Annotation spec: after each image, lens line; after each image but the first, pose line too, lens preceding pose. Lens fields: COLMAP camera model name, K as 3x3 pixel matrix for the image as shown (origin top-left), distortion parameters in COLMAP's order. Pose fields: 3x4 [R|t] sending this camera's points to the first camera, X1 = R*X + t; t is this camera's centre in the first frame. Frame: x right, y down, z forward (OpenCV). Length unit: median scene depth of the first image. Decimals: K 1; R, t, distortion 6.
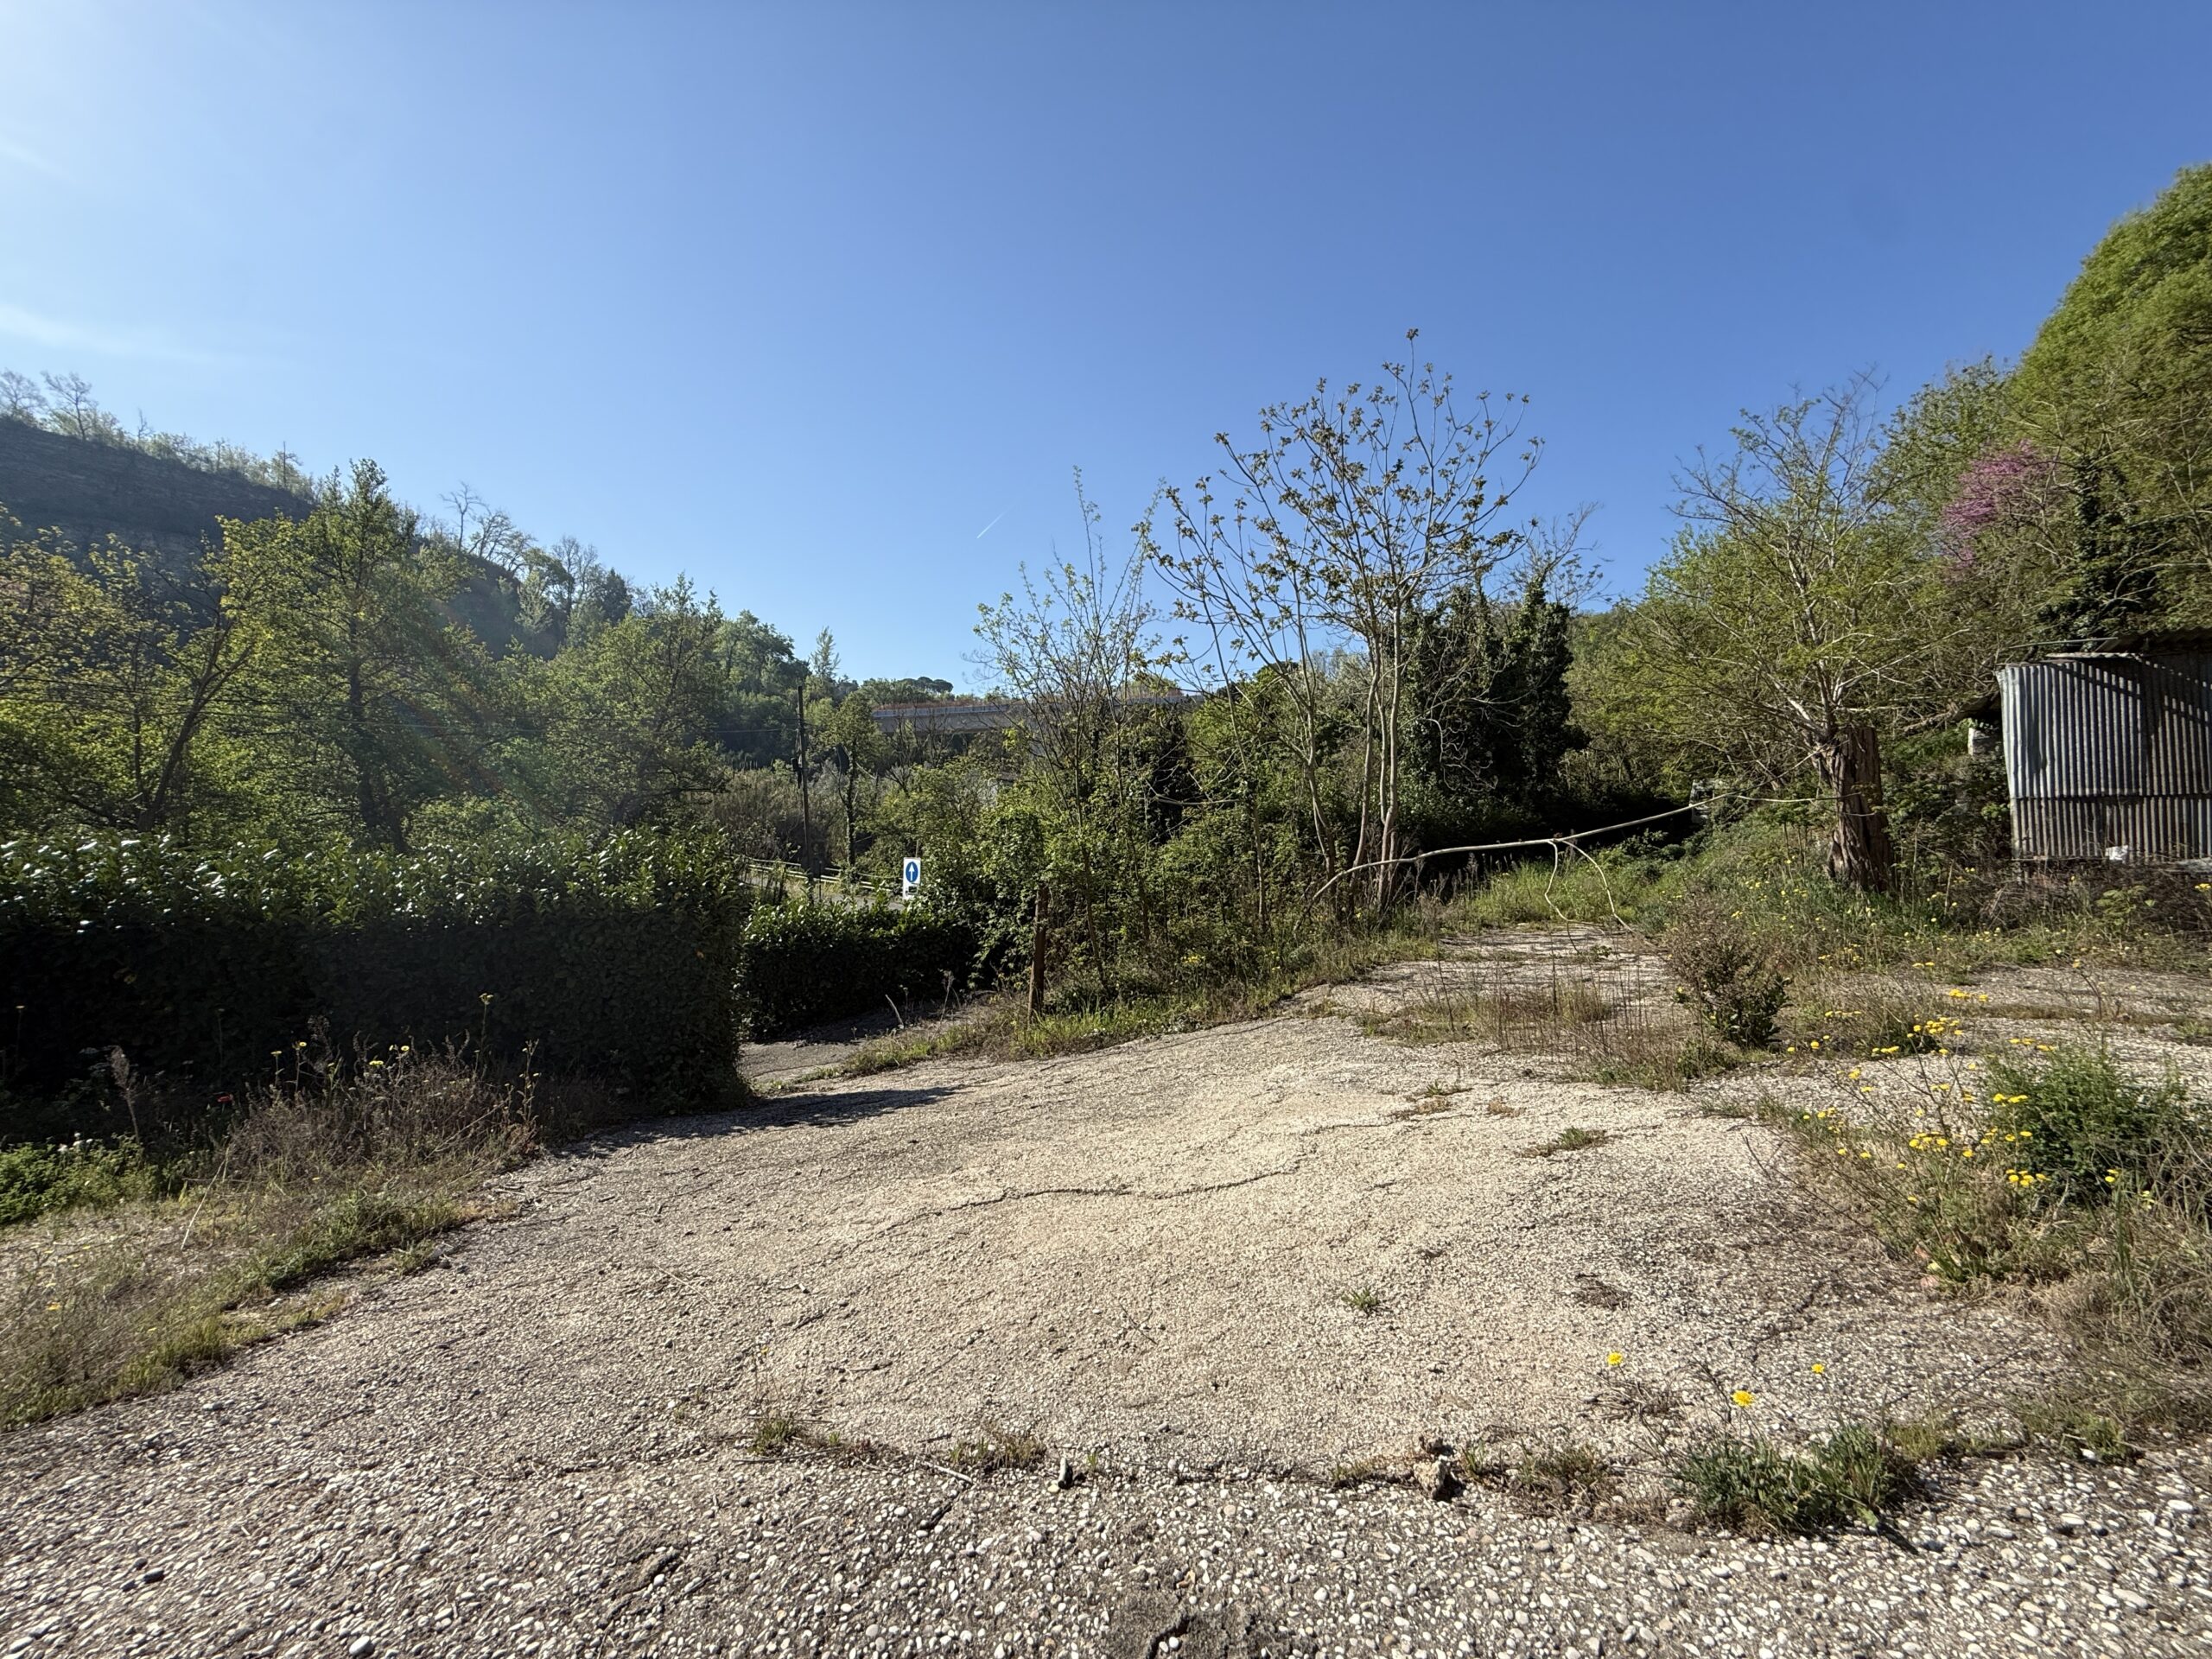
lens RADIAL K [[889.3, 0, 1099.9], [0, 889.3, 838.8], [0, 0, 1]] dist [0.000333, -0.000519]
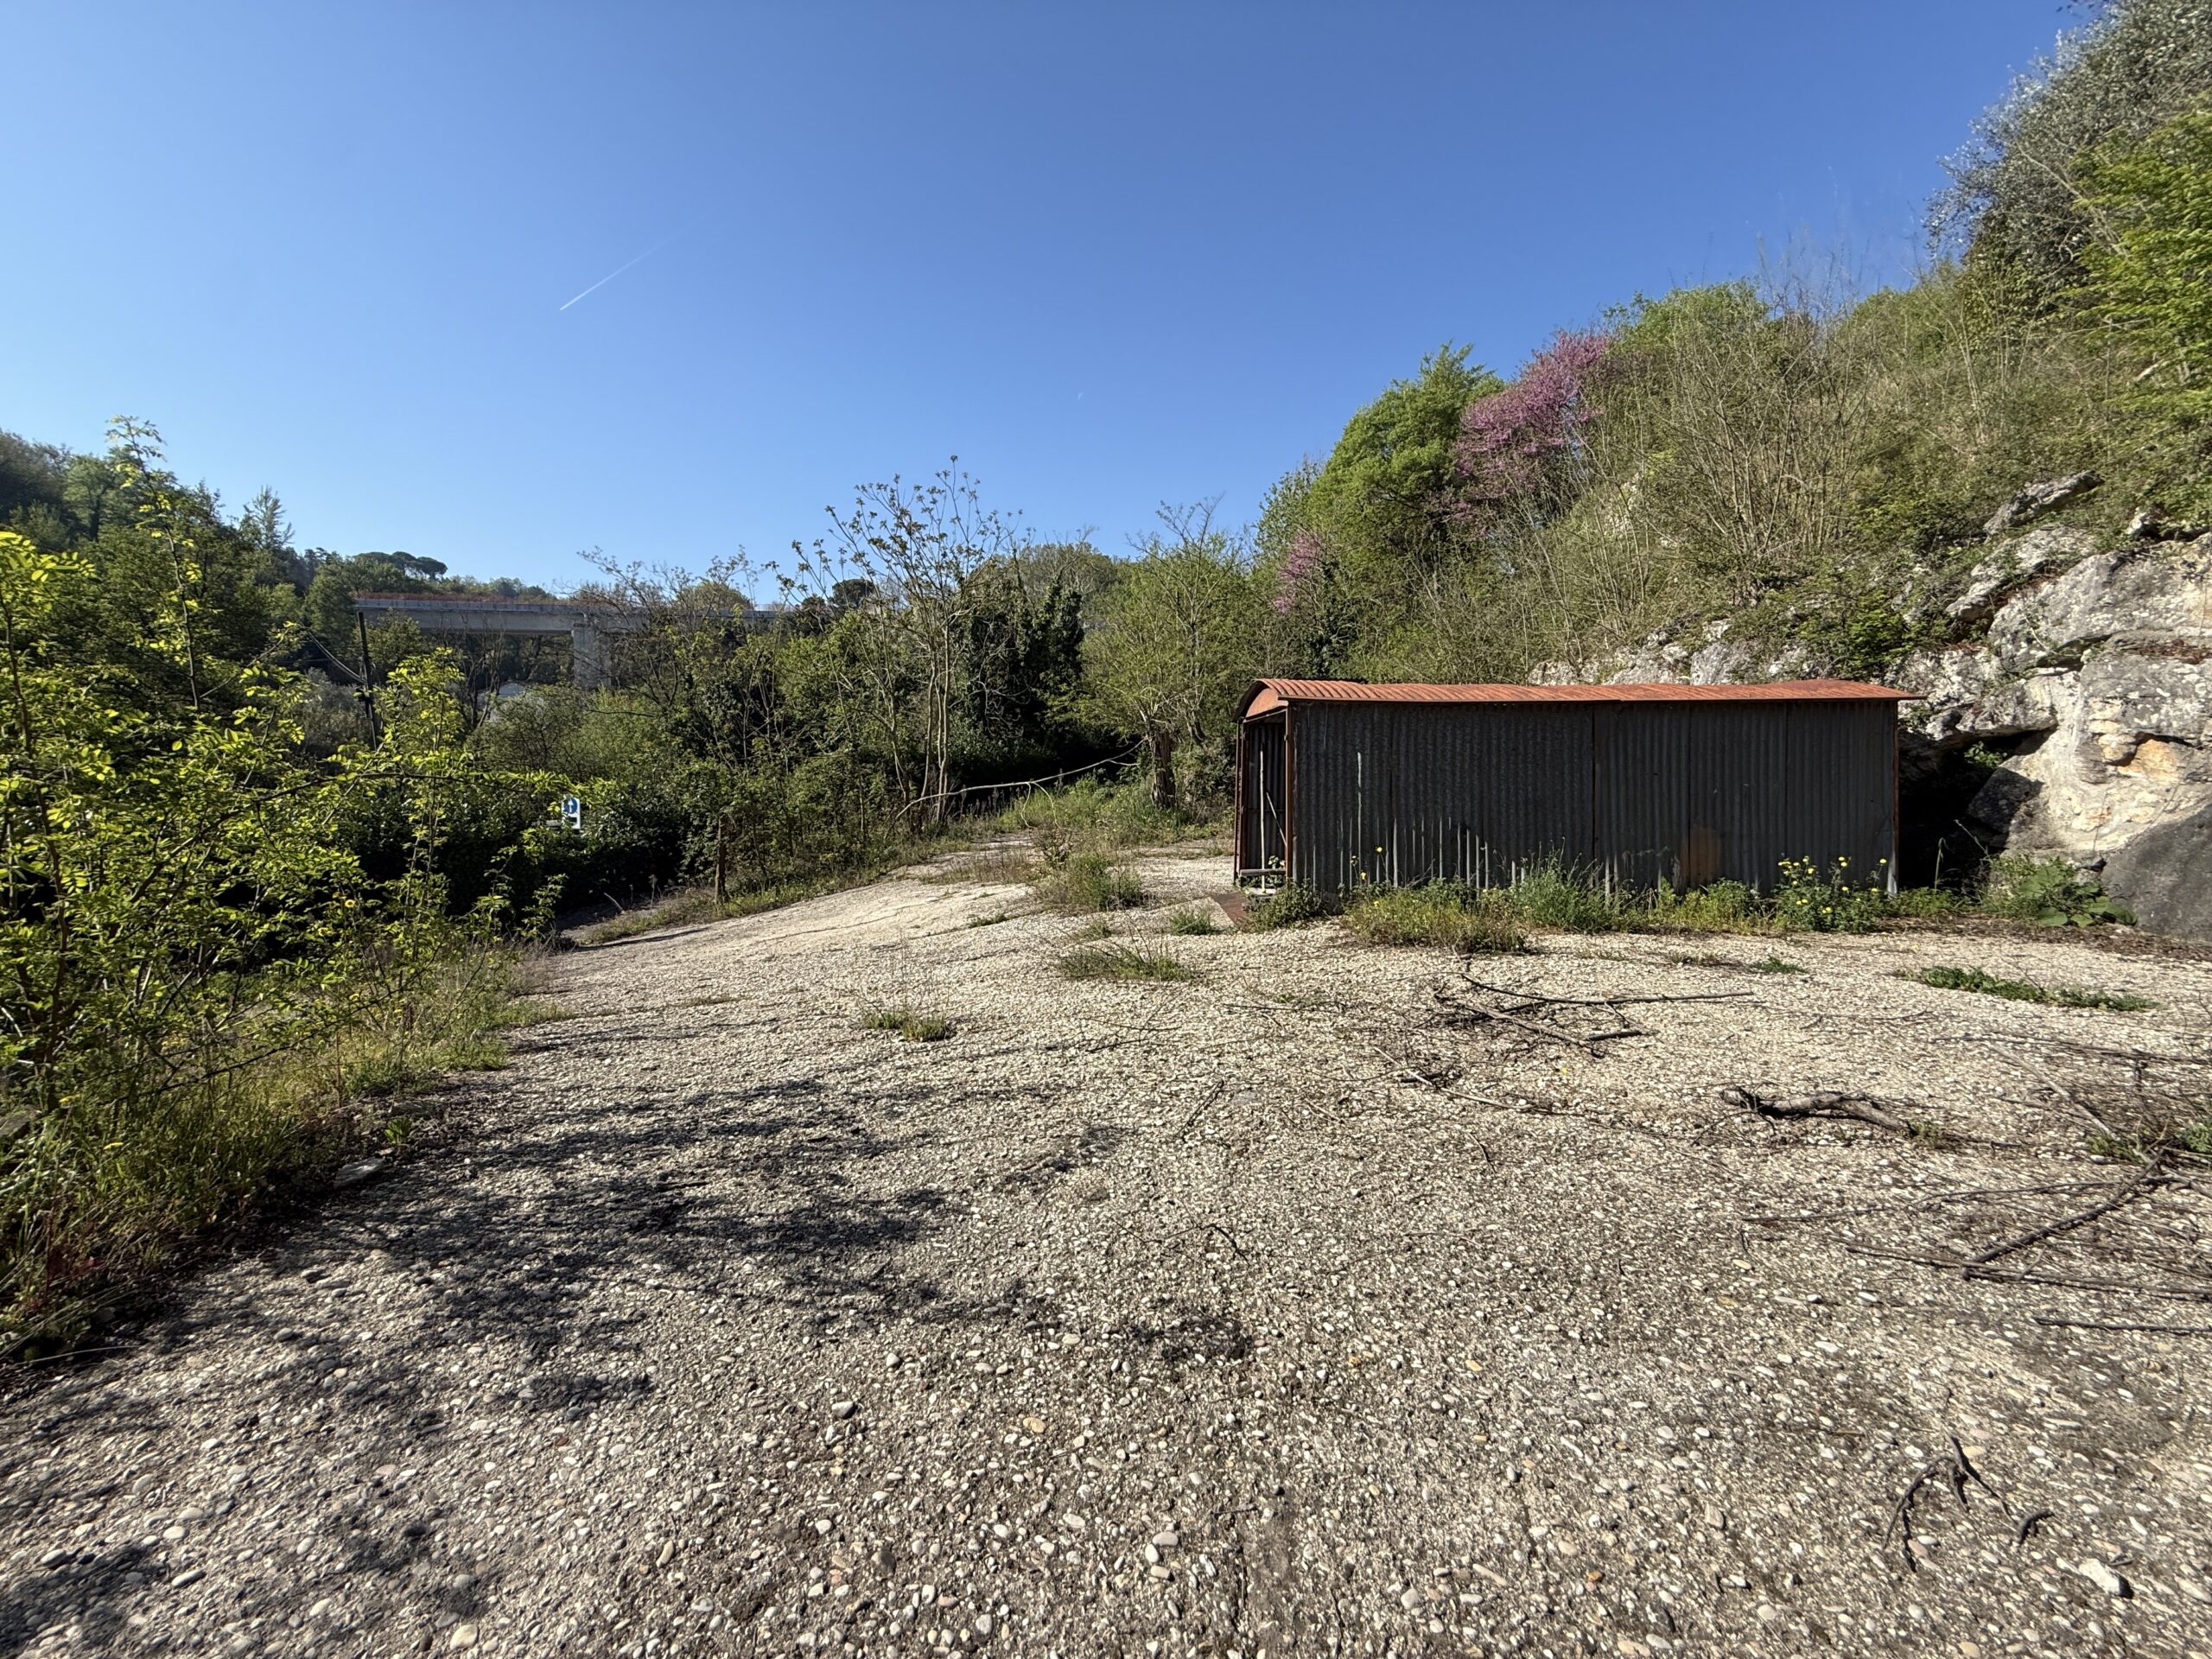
lens RADIAL K [[889.3, 0, 1100.6], [0, 889.3, 824.2], [0, 0, 1]] dist [0.000333, -0.000519]
pose [[0.892119, -0.030403, 0.450776, -0.127301], [-0.004609, 0.997069, 0.076371, -0.039181], [-0.451776, -0.070210, 0.889364, -0.490731]]
